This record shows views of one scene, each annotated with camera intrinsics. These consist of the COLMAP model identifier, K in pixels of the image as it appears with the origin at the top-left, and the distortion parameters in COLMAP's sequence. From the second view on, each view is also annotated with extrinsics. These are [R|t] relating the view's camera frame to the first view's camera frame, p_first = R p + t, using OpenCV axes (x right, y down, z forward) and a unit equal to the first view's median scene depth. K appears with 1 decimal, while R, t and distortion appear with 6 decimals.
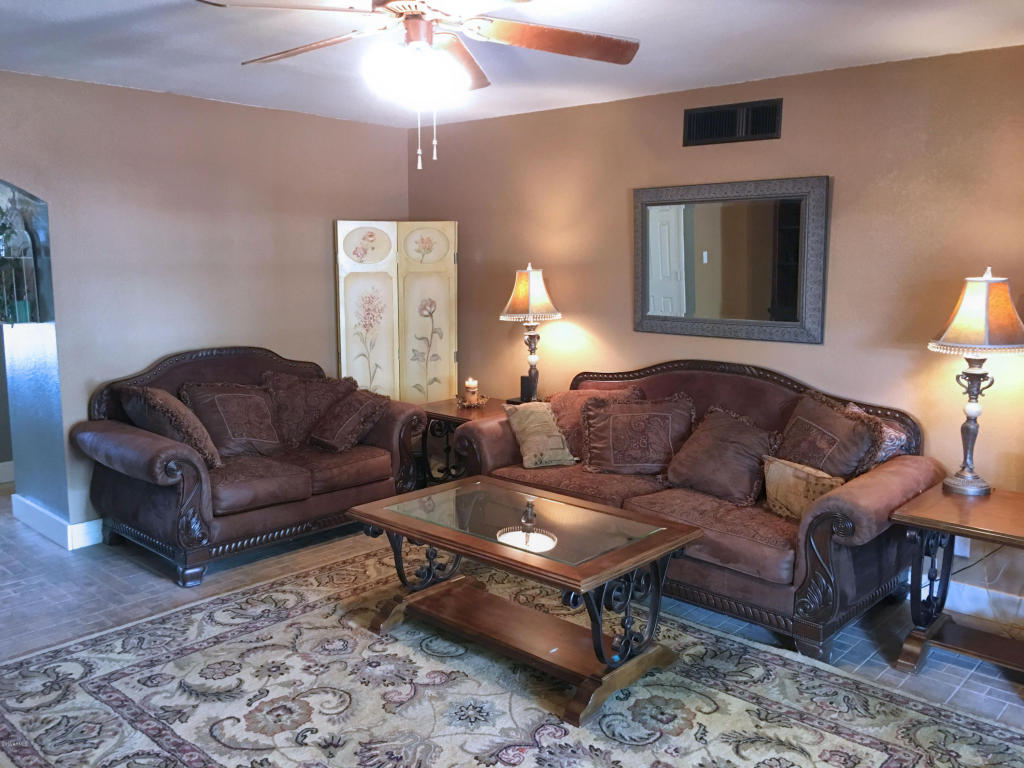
lens RADIAL K [[866.6, 0, 512.1], [0, 866.6, 381.2], [0, 0, 1]] dist [0.048438, -0.067225]
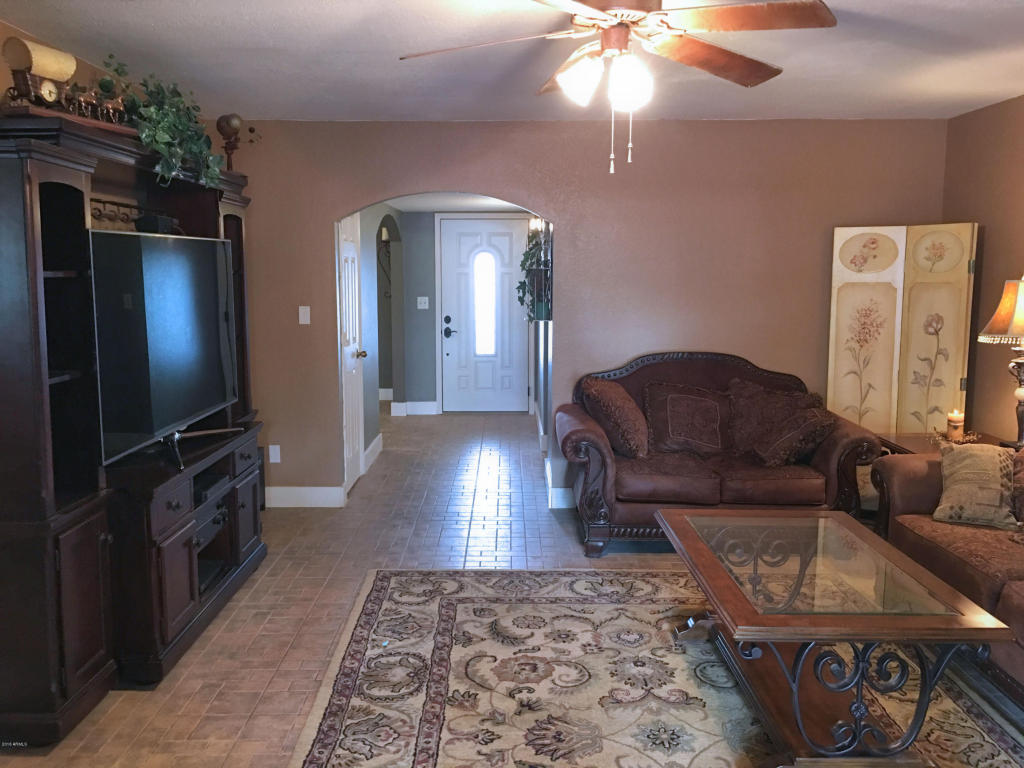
lens RADIAL K [[866.6, 0, 507.1], [0, 866.6, 380.9], [0, 0, 1]] dist [0.048438, -0.067225]
pose [[0.669616, 0.092529, -0.736922, 0.397635], [-0.106585, 0.993911, 0.027947, -0.011895], [0.735020, 0.059831, 0.675400, 0.160490]]
